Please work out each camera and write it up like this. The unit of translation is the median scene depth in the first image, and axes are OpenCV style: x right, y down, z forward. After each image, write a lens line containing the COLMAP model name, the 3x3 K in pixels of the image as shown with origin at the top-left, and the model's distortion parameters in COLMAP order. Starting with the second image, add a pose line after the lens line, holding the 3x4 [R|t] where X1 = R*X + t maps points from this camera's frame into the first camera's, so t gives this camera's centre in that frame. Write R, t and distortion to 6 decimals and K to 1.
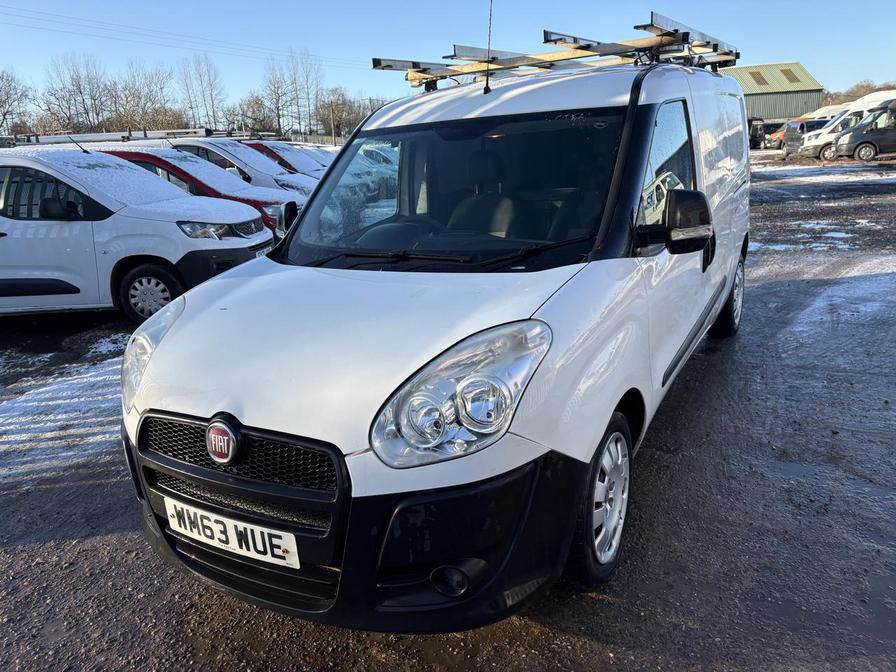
lens RADIAL K [[679.2, 0, 444.5], [0, 679.2, 339.8], [0, 0, 1]] dist [0.036307, -0.007443]
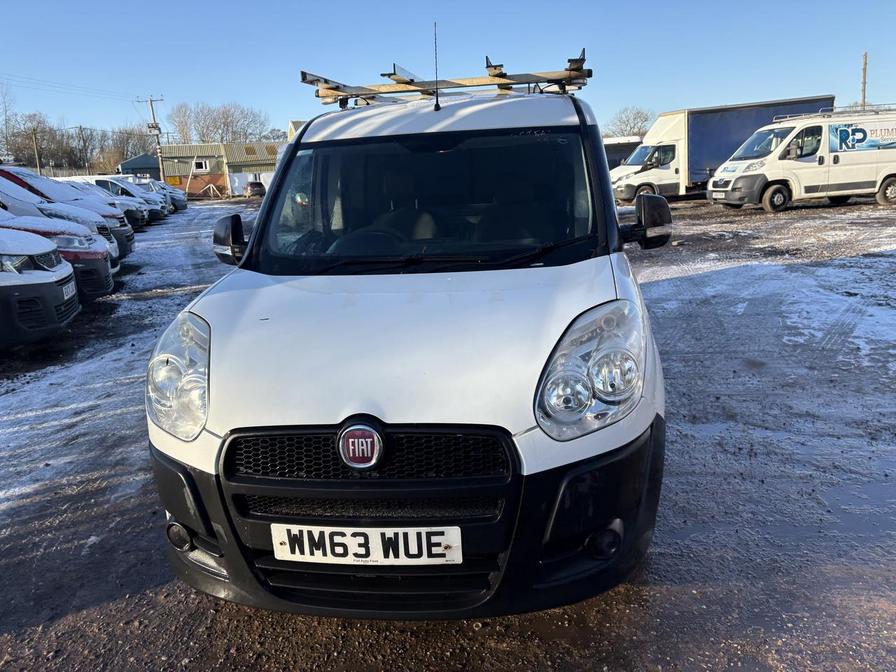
lens RADIAL K [[679.2, 0, 444.0], [0, 679.2, 334.5], [0, 0, 1]] dist [0.036307, -0.007443]
pose [[0.920412, -0.071372, 0.384379, -0.507583], [0.095717, 0.994411, -0.044556, 0.044242], [-0.379051, 0.077802, 0.922100, 0.072638]]
